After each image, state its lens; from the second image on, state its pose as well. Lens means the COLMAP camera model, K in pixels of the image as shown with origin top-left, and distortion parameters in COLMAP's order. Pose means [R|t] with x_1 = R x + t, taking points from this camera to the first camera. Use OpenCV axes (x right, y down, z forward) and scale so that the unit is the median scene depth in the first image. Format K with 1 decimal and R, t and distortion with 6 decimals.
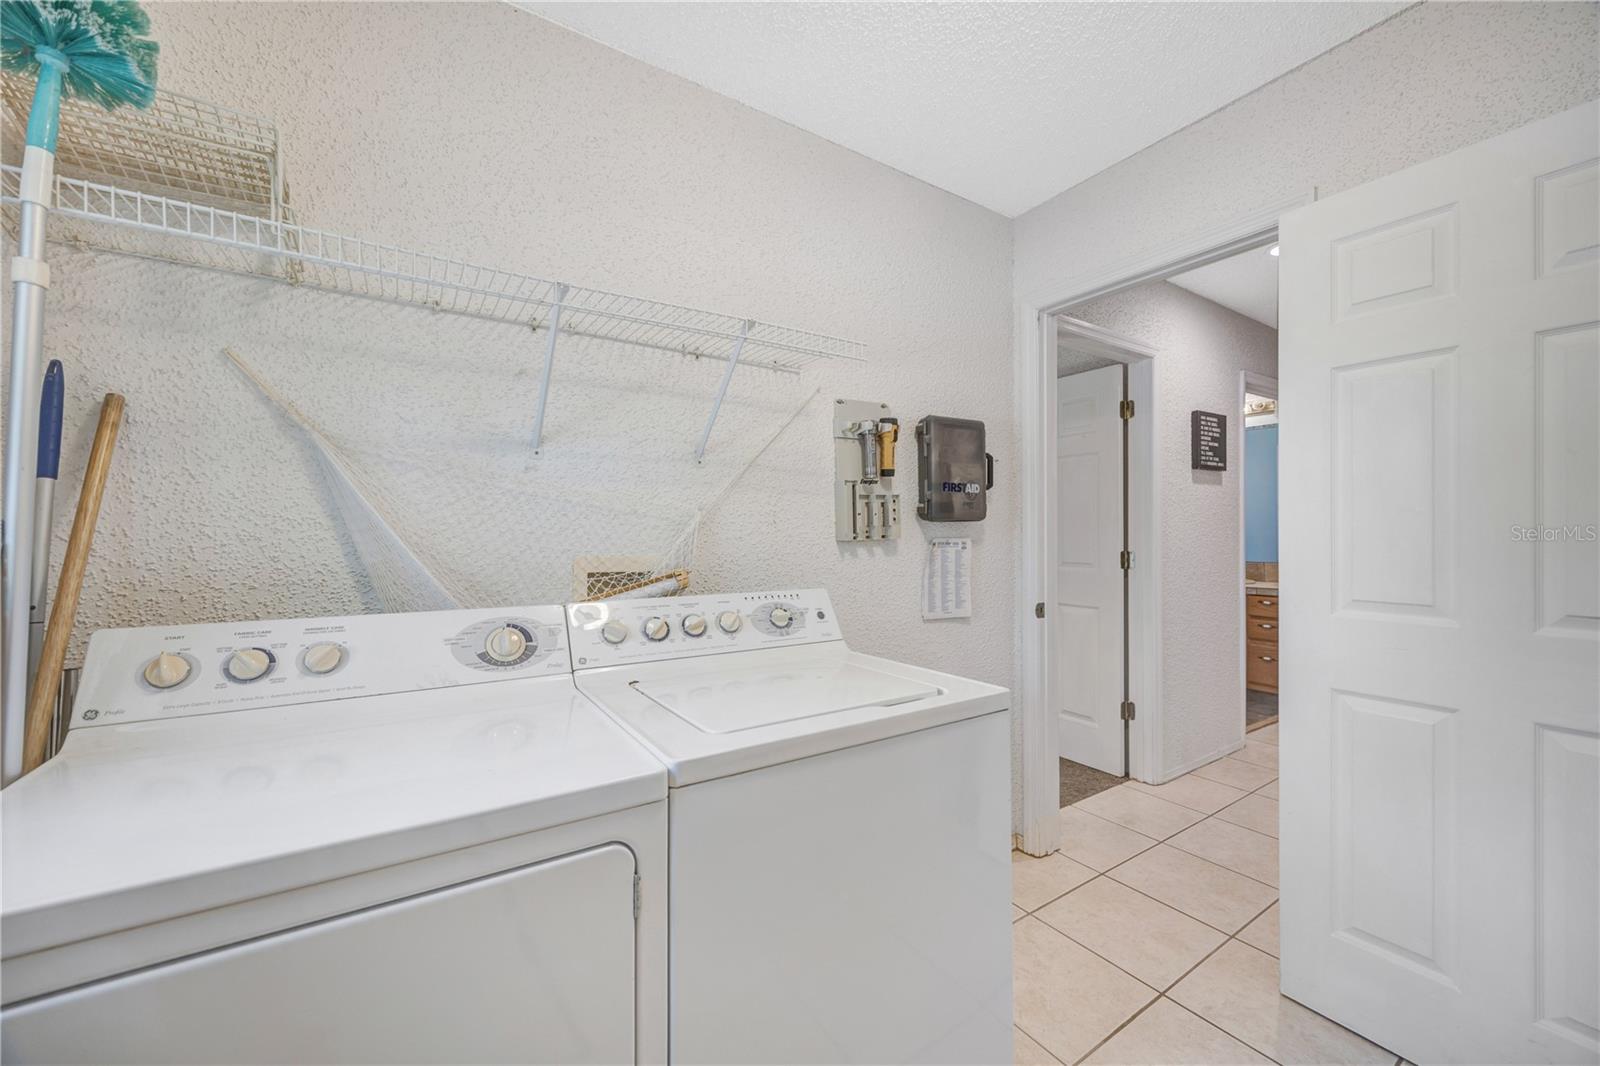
lens RADIAL K [[609.8, 0, 802.6], [0, 609.8, 530.7], [0, 0, 1]] dist [-0.001705, -0.000146]
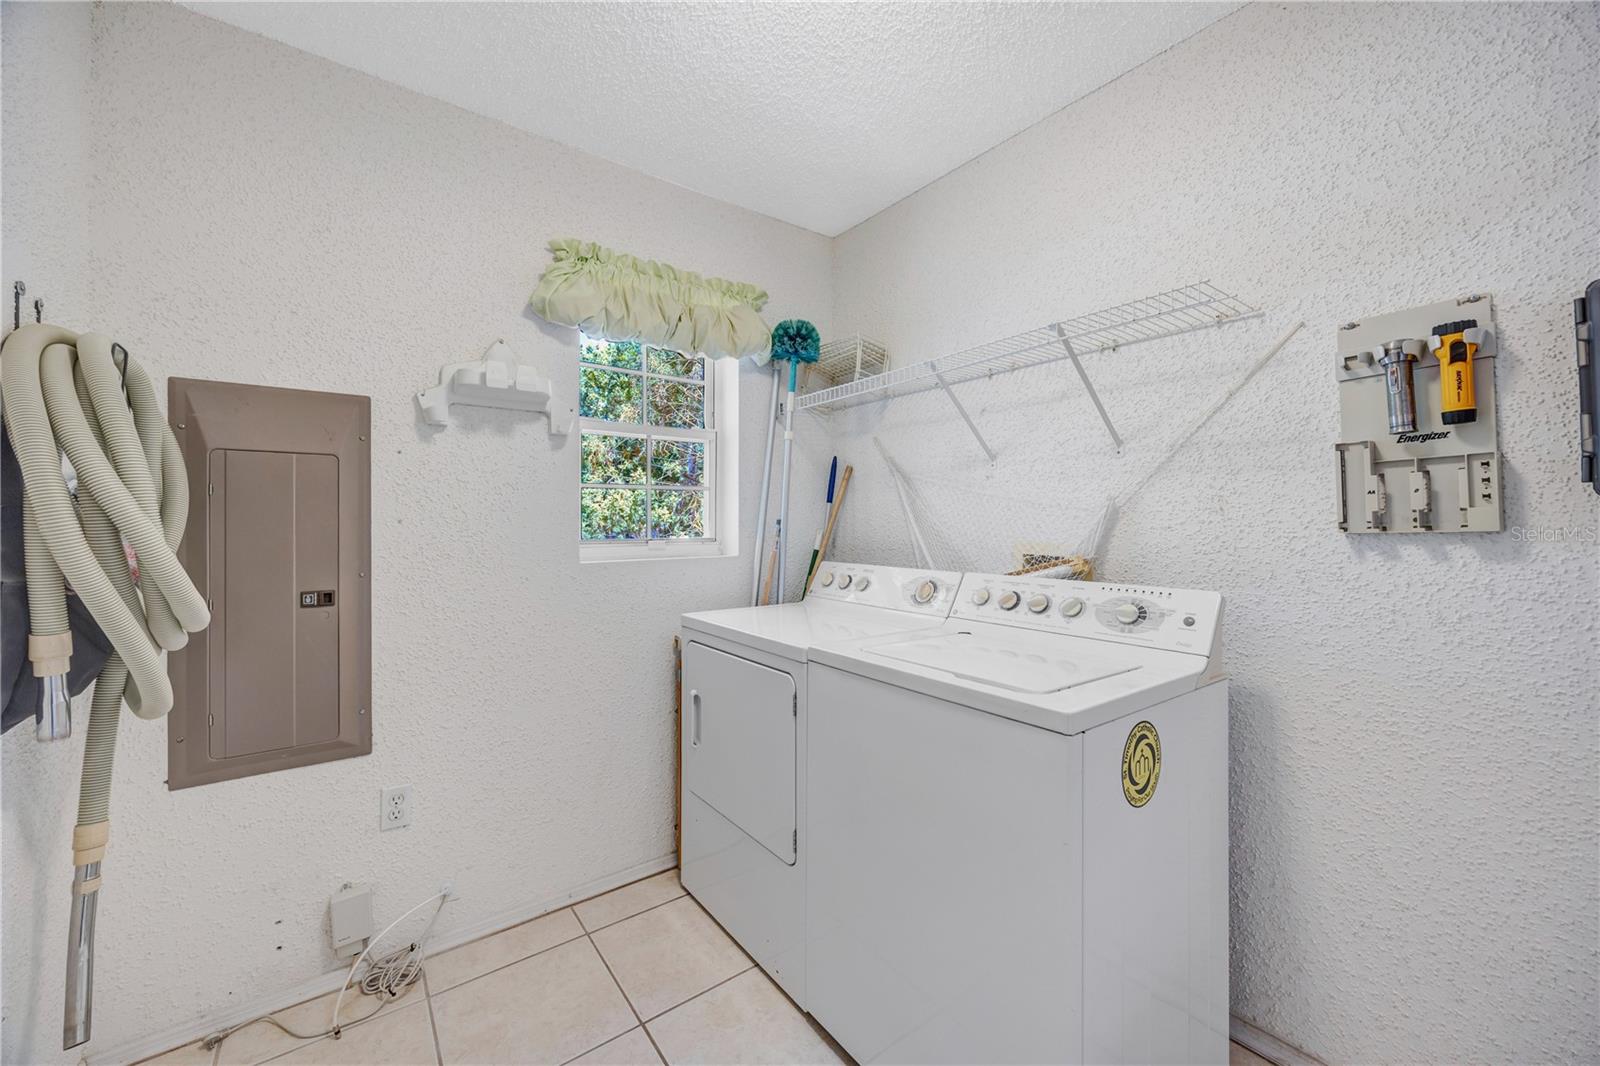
lens RADIAL K [[626.5, 0, 800.3], [0, 626.5, 517.0], [0, 0, 1]] dist [-0.001059, -0.000078]
pose [[0.062002, -0.006026, -0.998058, 0.906242], [0.014960, 0.999875, -0.005108, -0.008731], [0.997964, -0.014614, 0.062085, 0.442973]]
